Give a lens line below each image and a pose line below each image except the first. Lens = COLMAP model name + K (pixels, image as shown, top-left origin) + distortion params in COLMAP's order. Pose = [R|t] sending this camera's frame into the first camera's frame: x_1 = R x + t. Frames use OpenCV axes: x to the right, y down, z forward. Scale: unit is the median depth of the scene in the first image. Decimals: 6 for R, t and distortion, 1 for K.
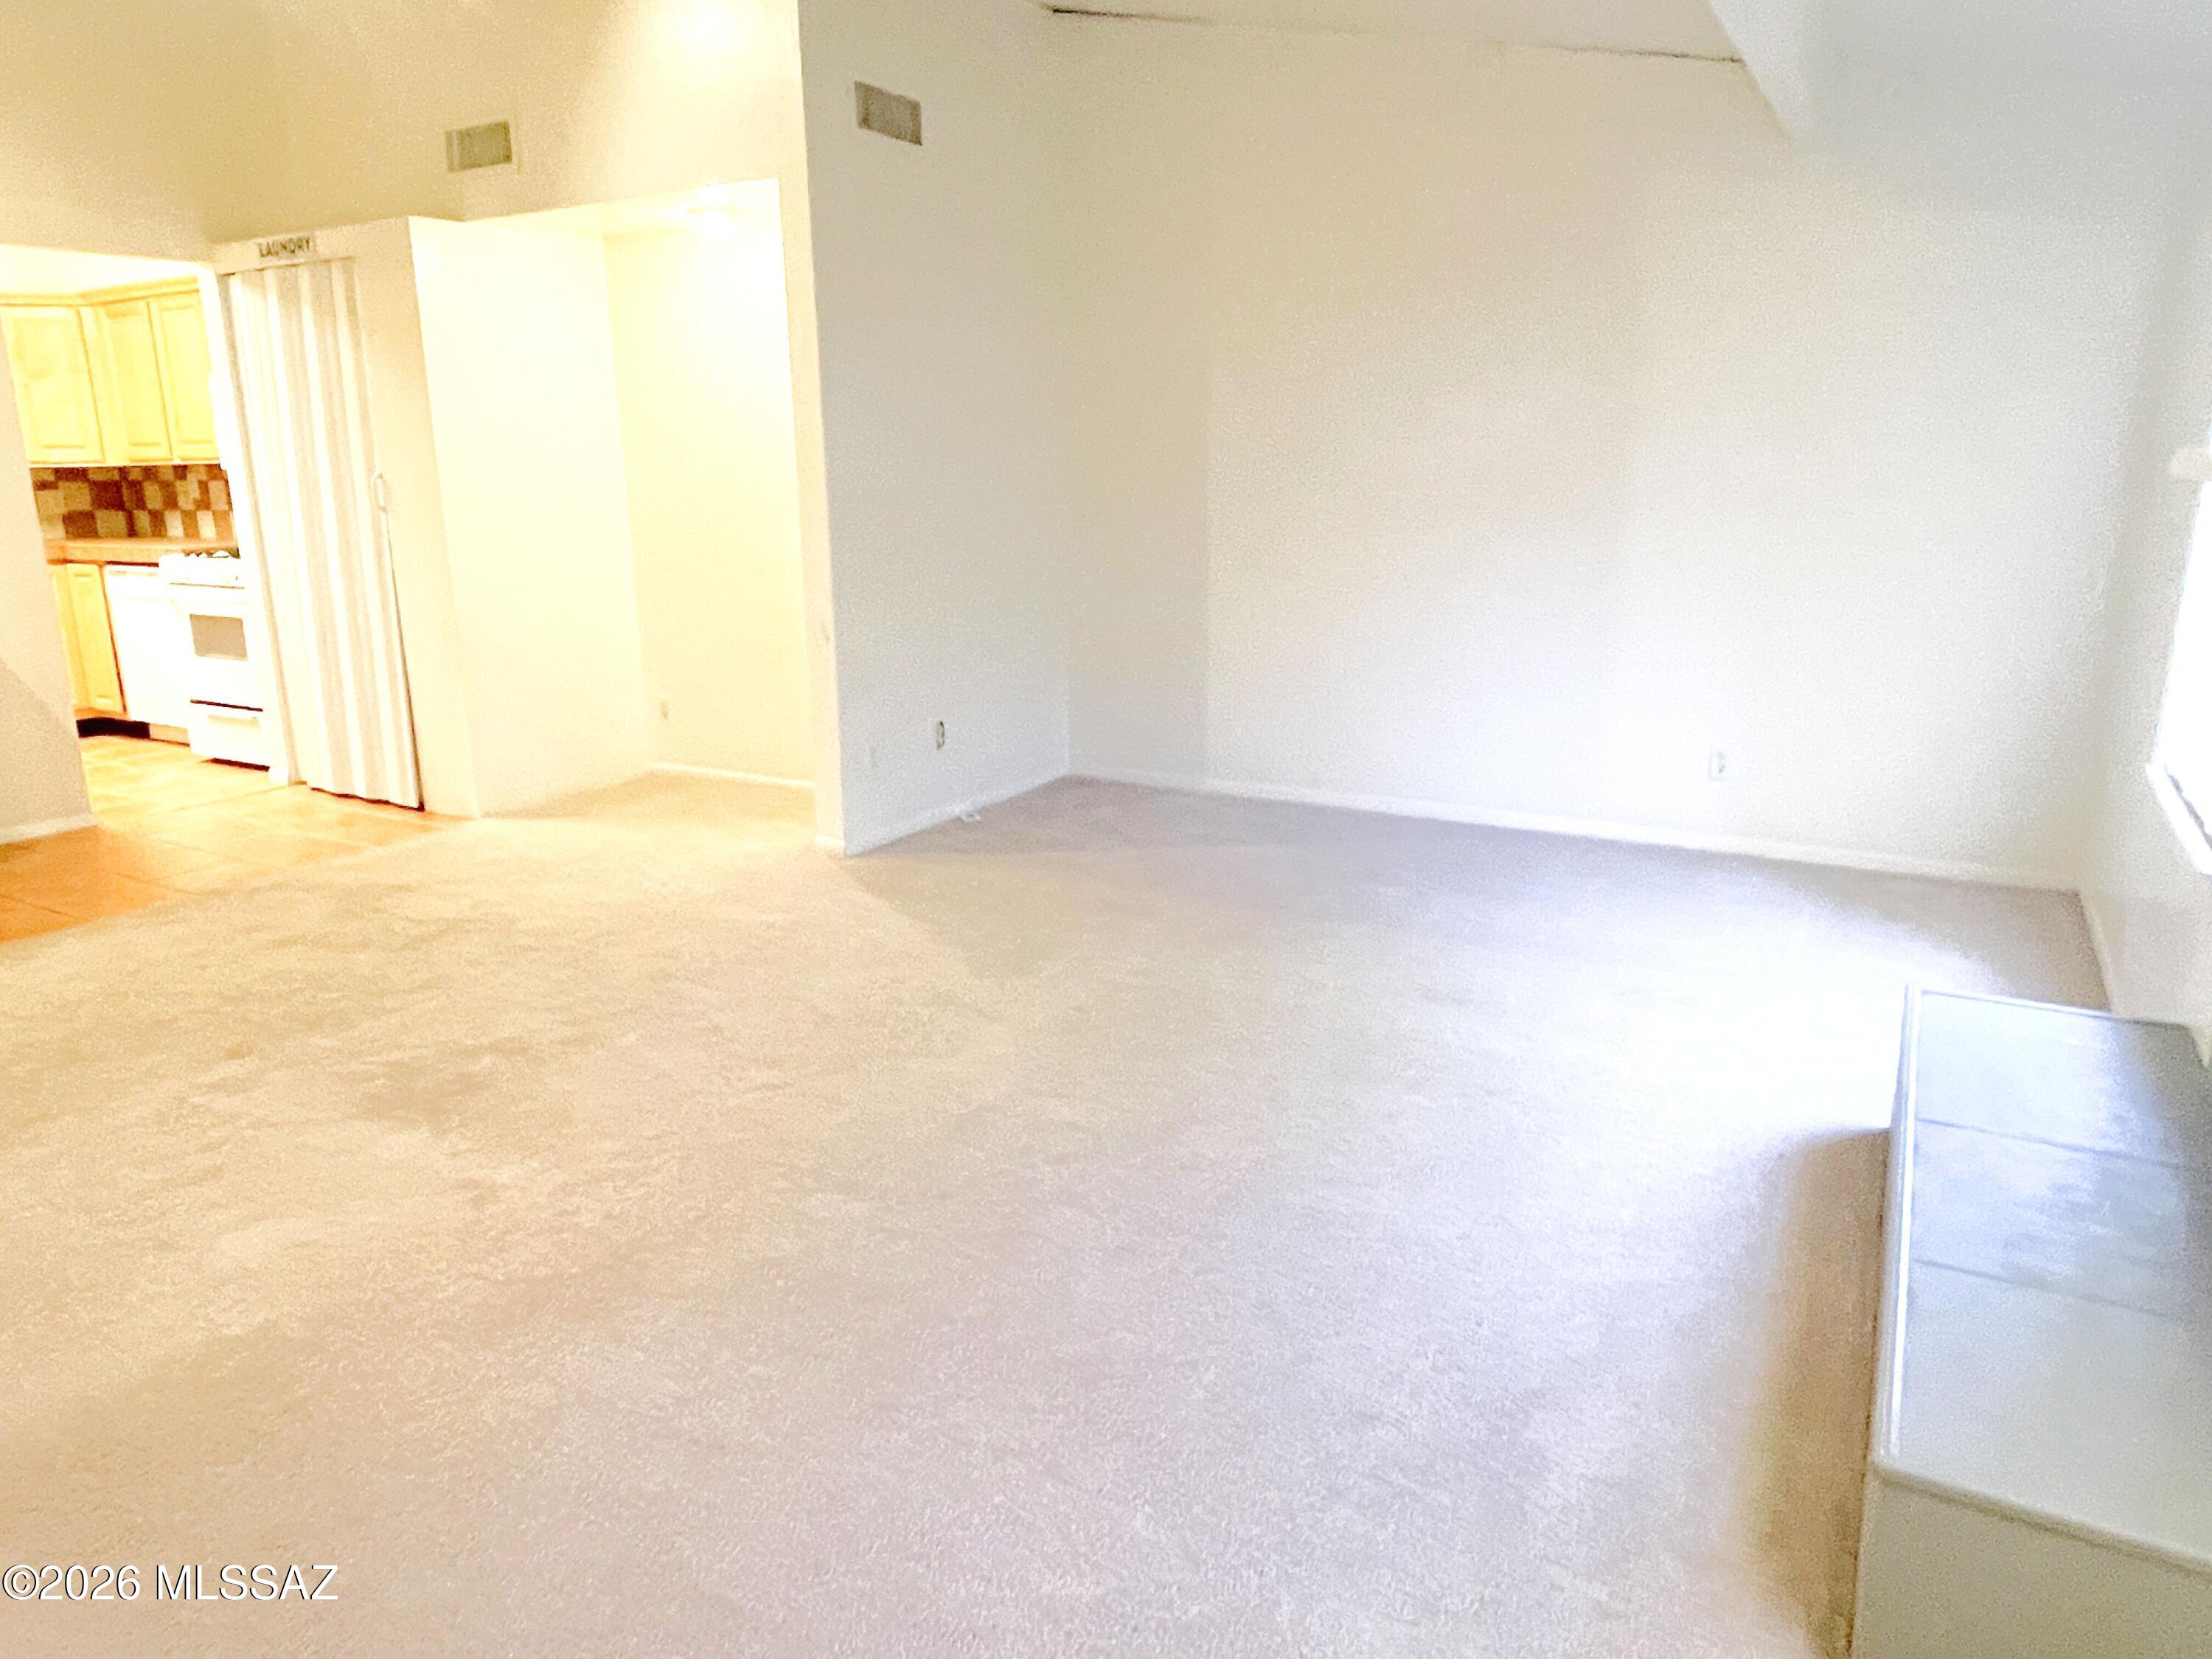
lens RADIAL K [[1426.3, 0, 1106.0], [0, 1426.3, 829.5], [0, 0, 1]] dist [-0.000543, -0.001256]
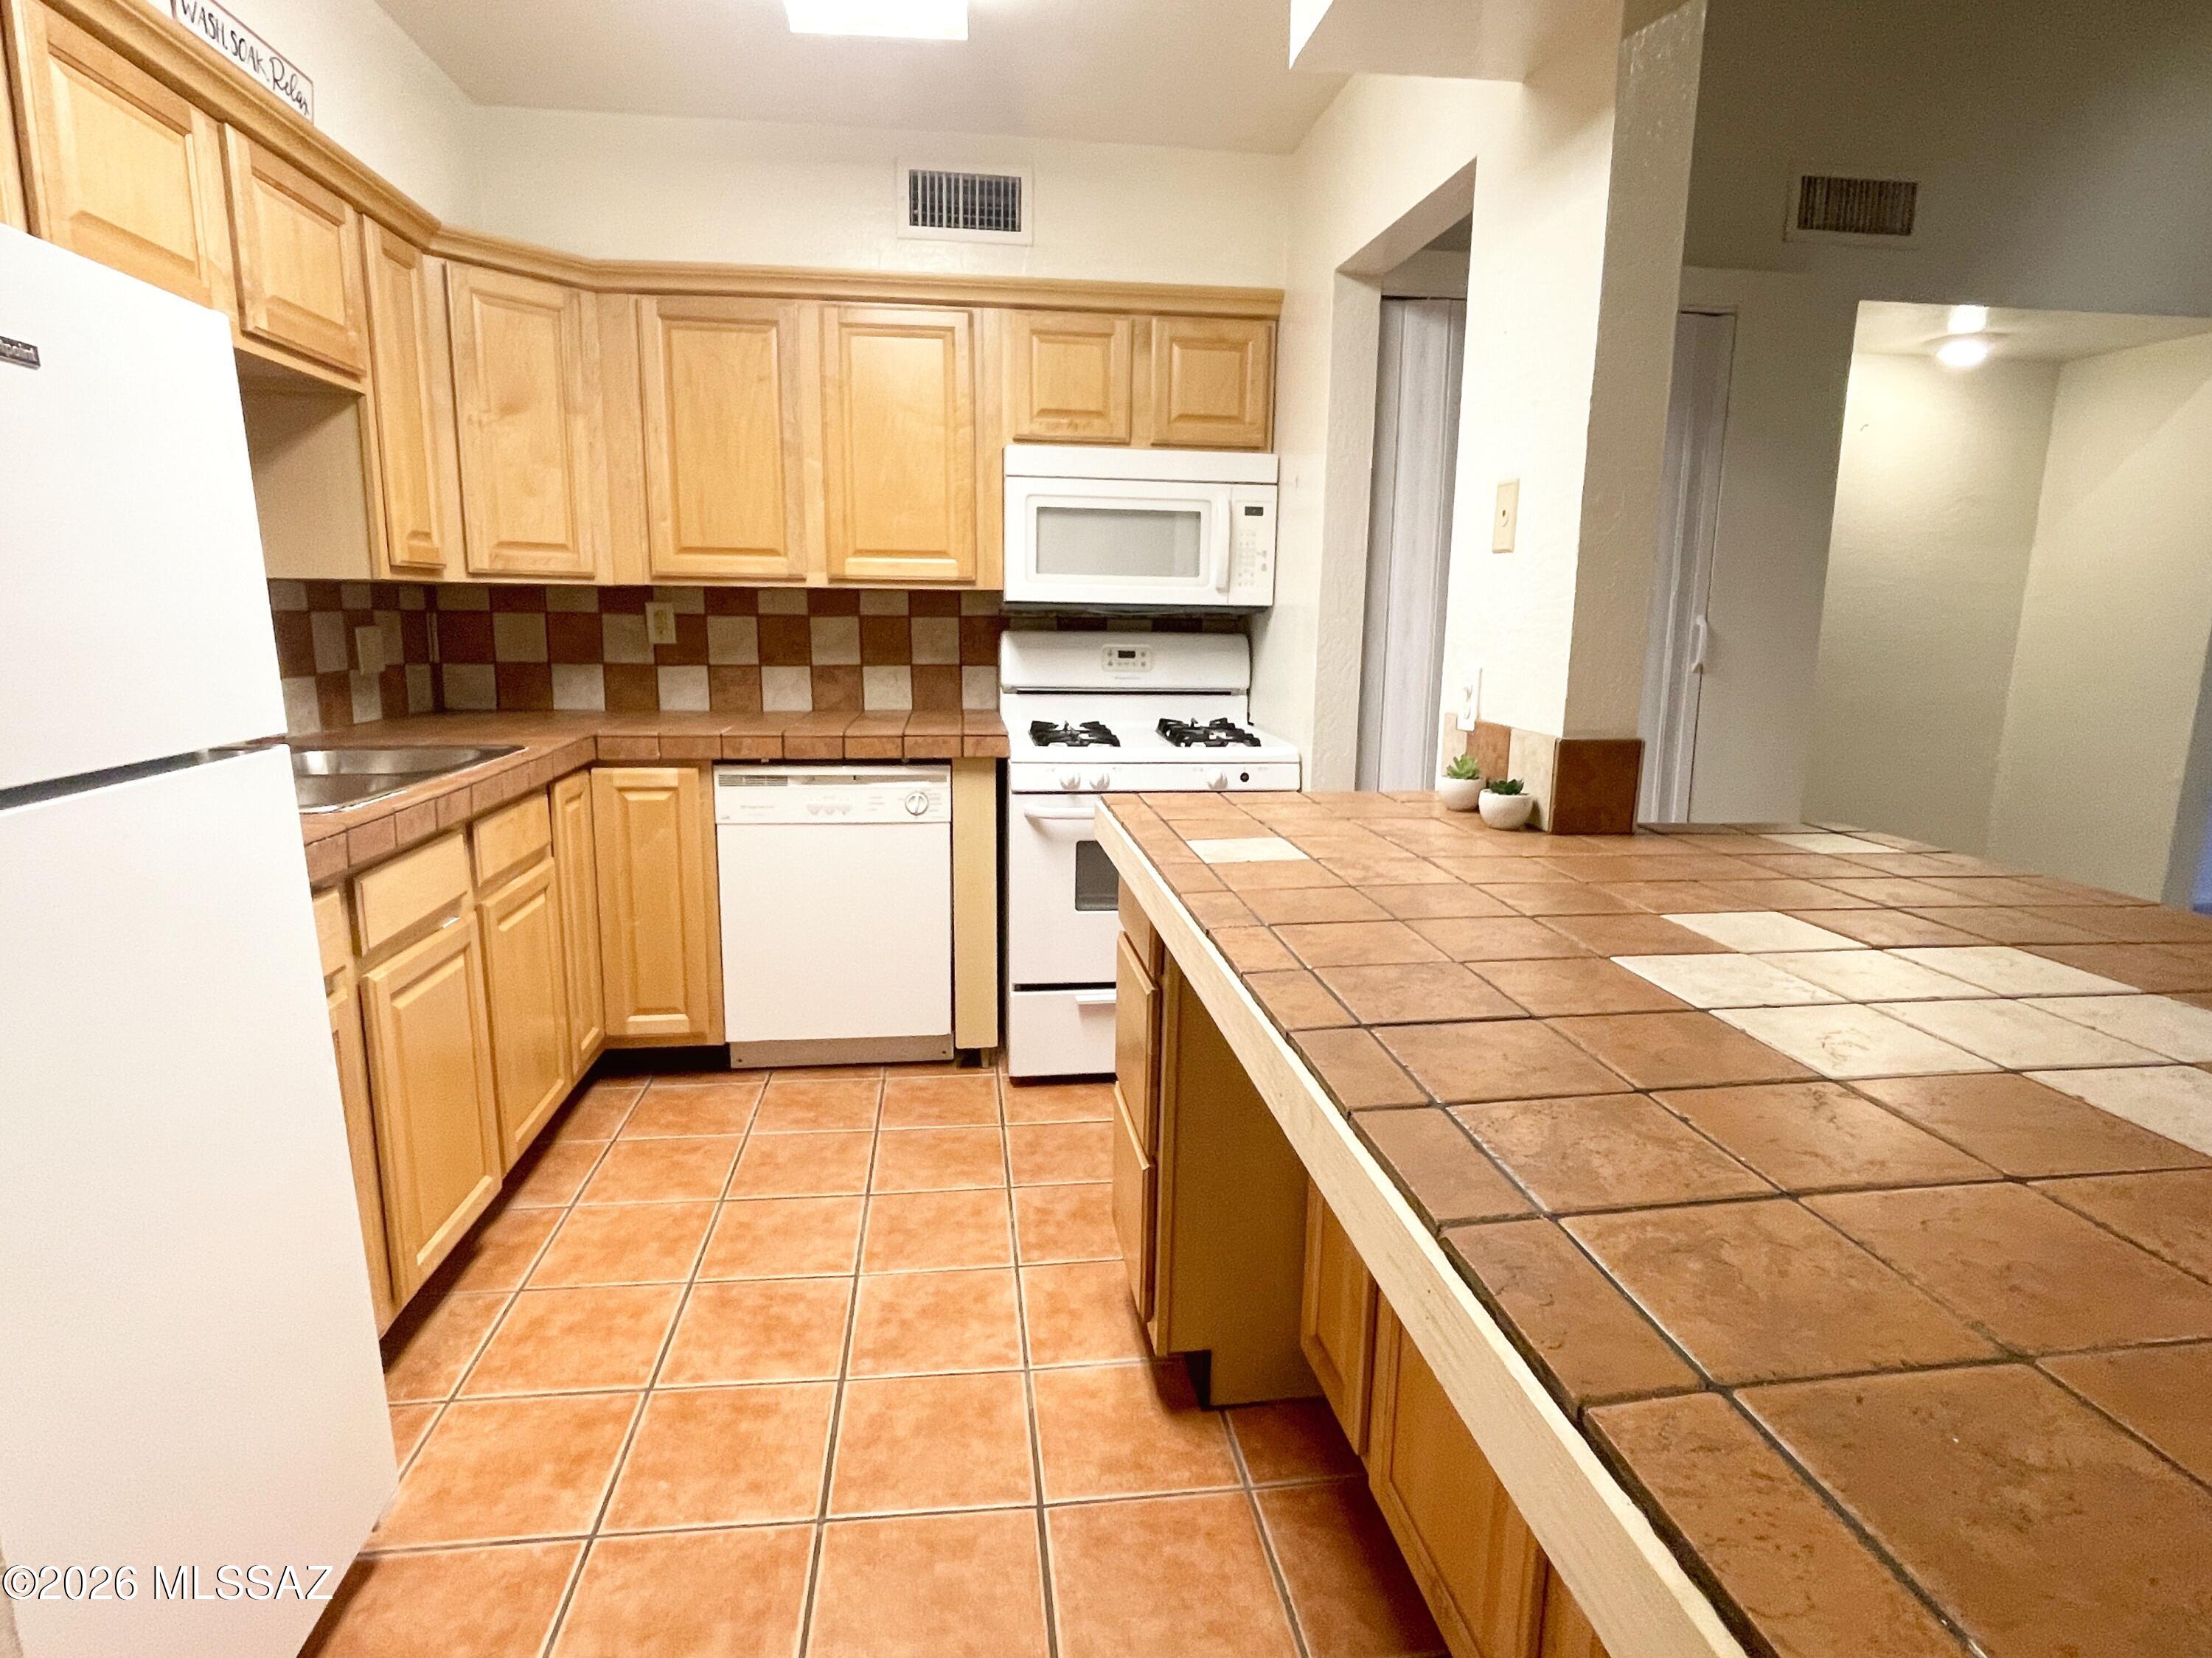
lens RADIAL K [[1158.3, 0, 1106.0], [0, 1158.3, 829.0], [0, 0, 1]] dist [-0.002053, -0.001369]
pose [[0.790359, -0.094786, 0.605267, -0.940996], [0.132304, 0.991054, -0.017563, -0.148978], [-0.598187, 0.093960, 0.795829, 0.621681]]
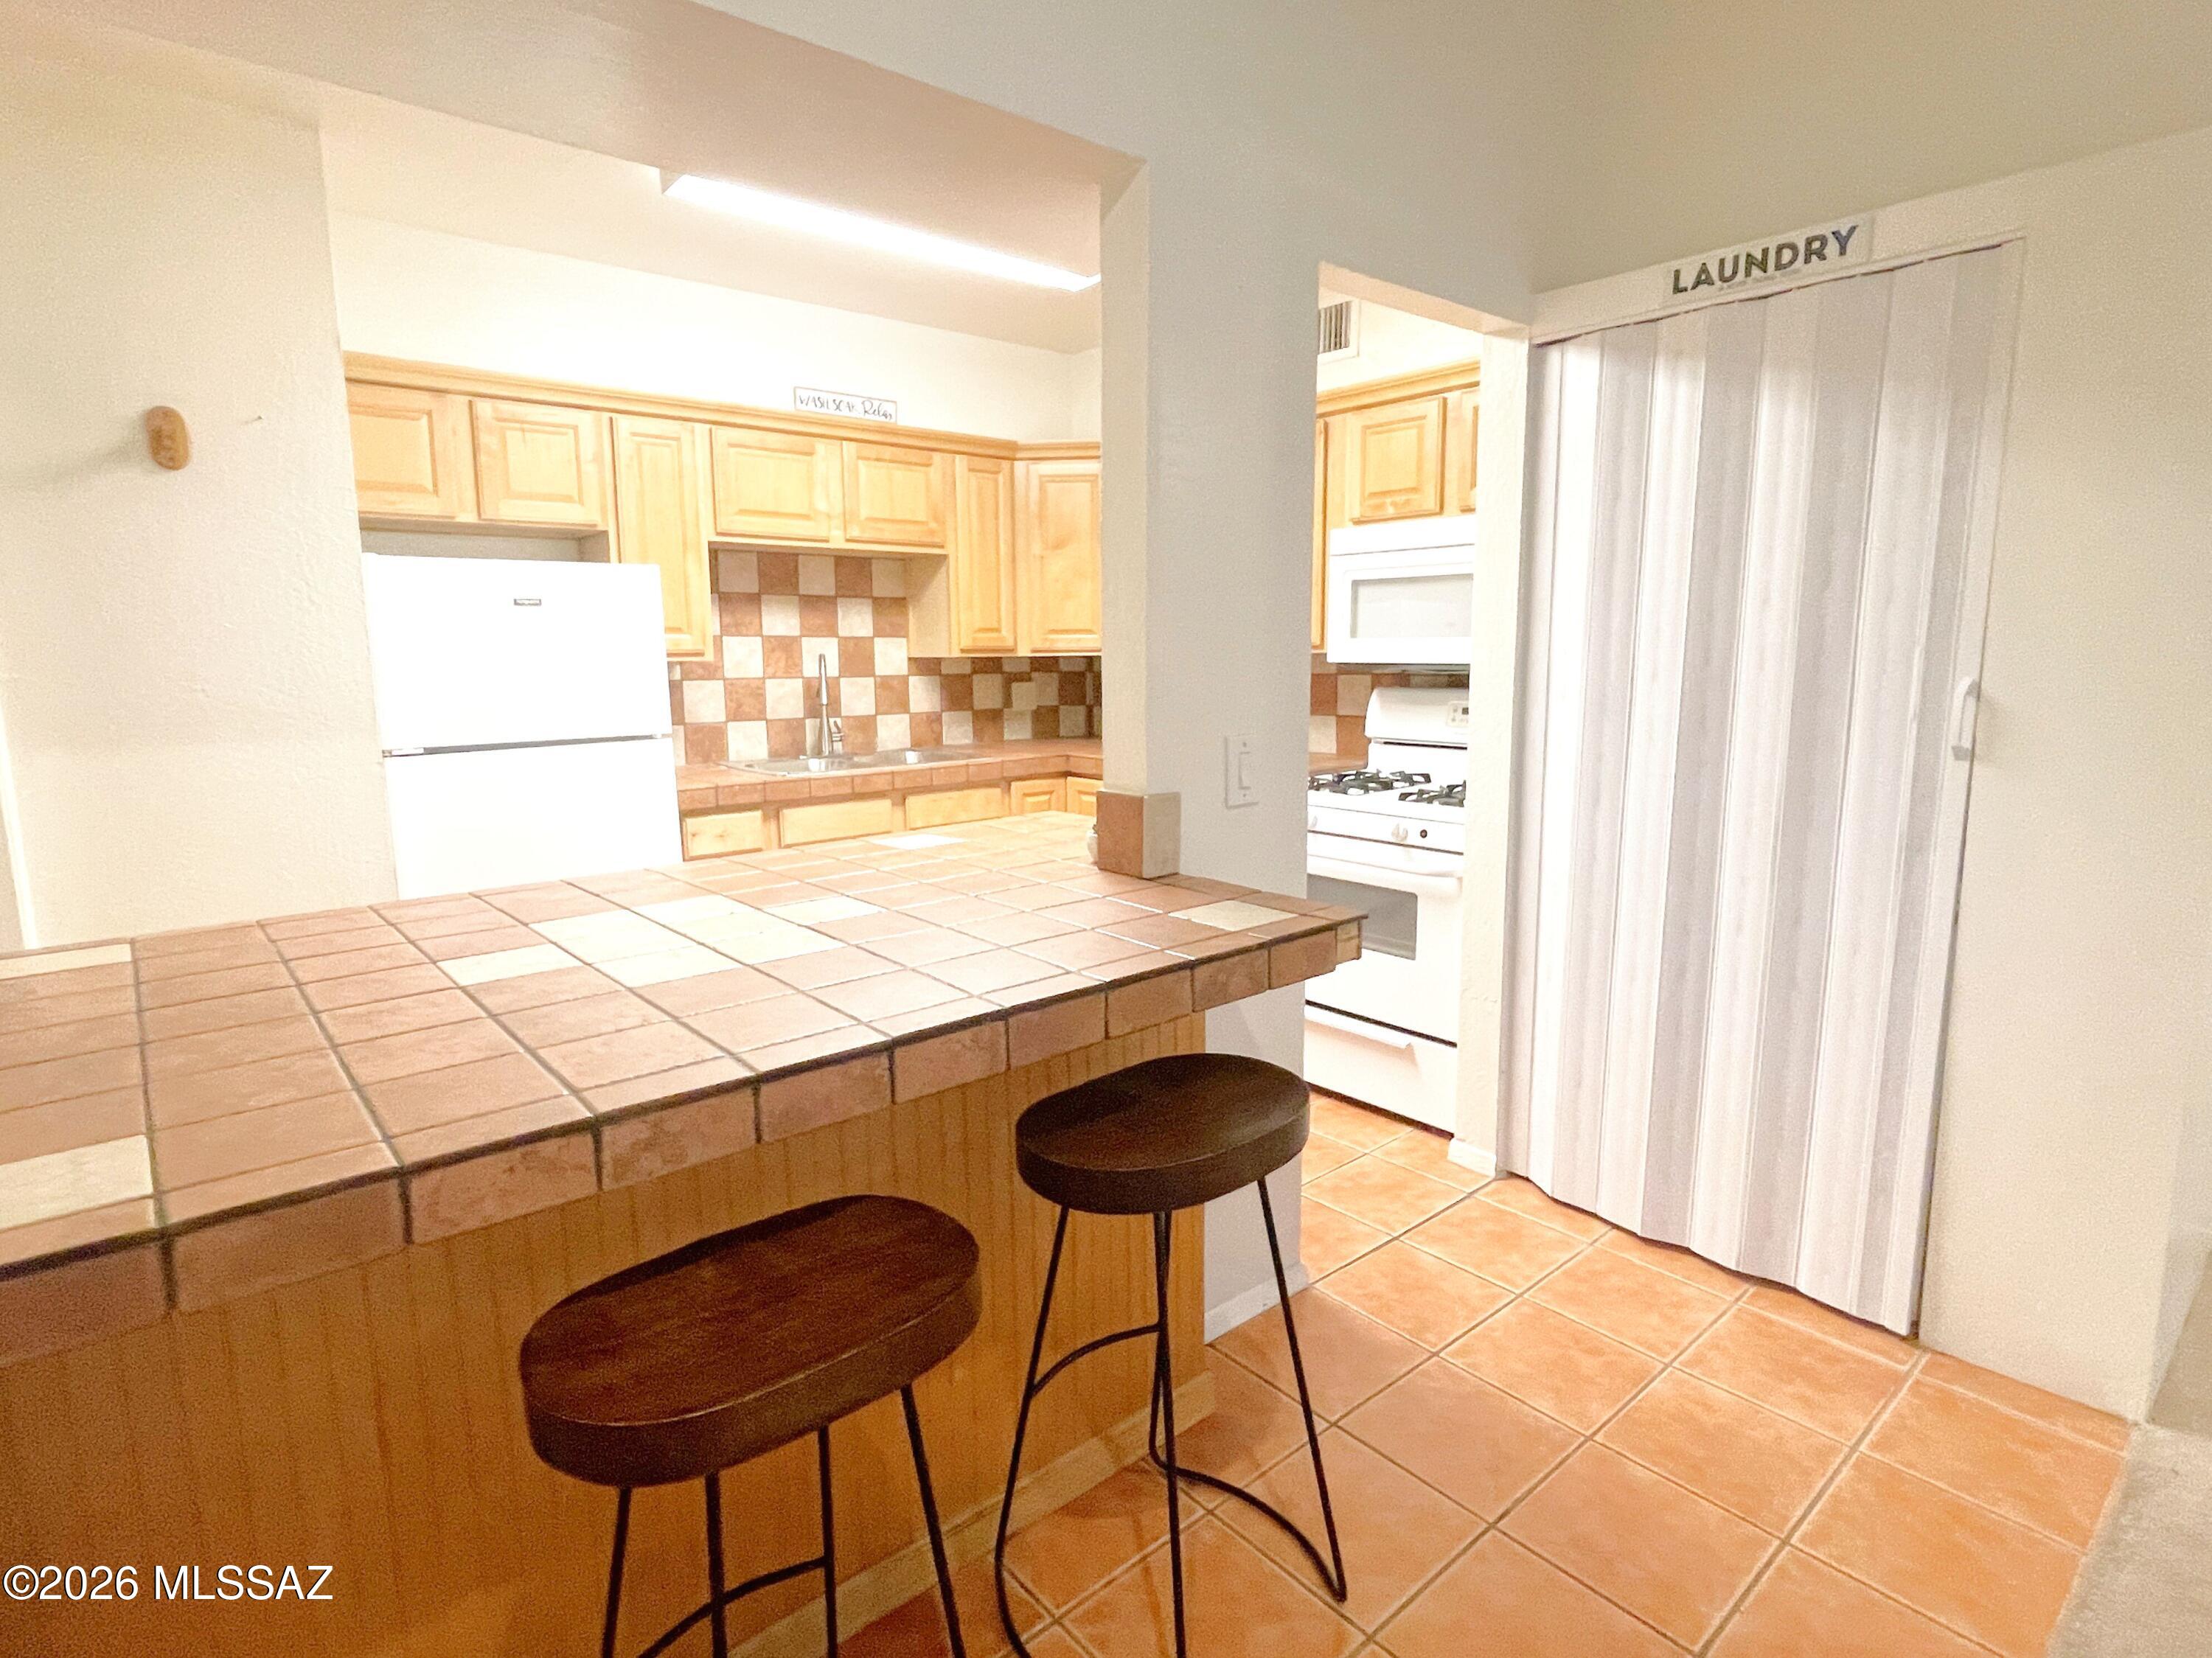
lens RADIAL K [[1158.3, 0, 1106.0], [0, 1158.3, 829.0], [0, 0, 1]] dist [-0.002053, -0.001369]
pose [[0.944403, 0.051162, -0.324785, -0.561457], [-0.081368, 0.993460, -0.080106, -0.122131], [0.318562, 0.102080, 0.942389, 0.458012]]
